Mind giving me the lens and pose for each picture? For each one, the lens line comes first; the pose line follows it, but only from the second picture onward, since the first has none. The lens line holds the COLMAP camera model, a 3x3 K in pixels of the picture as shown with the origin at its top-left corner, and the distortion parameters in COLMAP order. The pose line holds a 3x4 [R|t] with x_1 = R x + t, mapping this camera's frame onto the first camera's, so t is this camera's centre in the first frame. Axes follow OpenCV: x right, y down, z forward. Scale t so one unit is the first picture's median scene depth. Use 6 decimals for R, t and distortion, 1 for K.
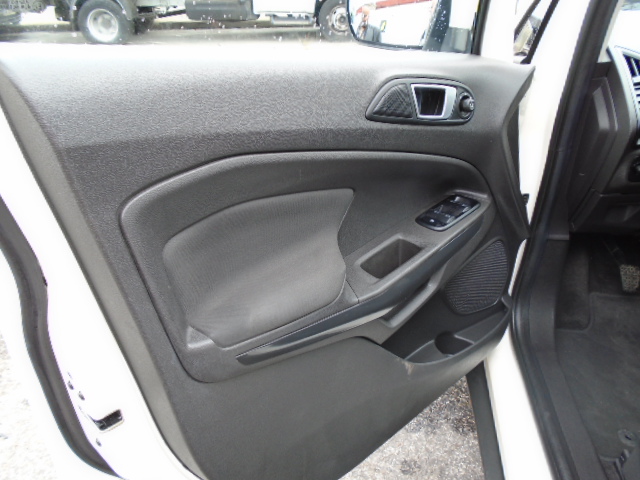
lens RADIAL K [[496.9, 0, 318.5], [0, 496.9, 237.7], [0, 0, 1]] dist [-0.005738, -0.001992]
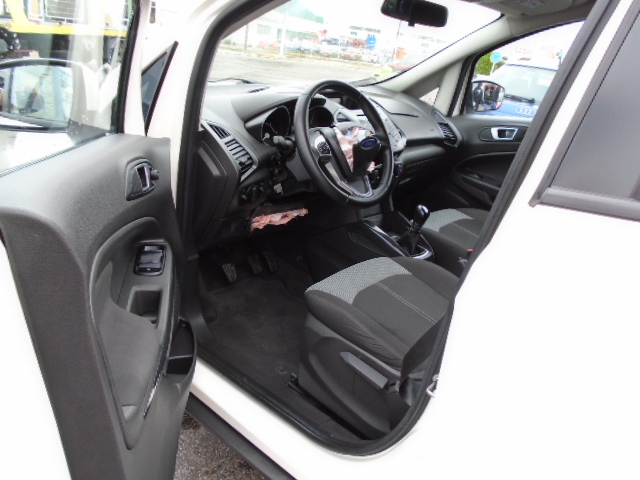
lens RADIAL K [[496.9, 0, 318.5], [0, 496.9, 237.7], [0, 0, 1]] dist [-0.005738, -0.001992]
pose [[0.540154, -0.247962, 0.804207, -0.465407], [0.304907, 0.948344, 0.087611, -0.080380], [-0.784389, 0.197885, 0.587857, -0.049896]]
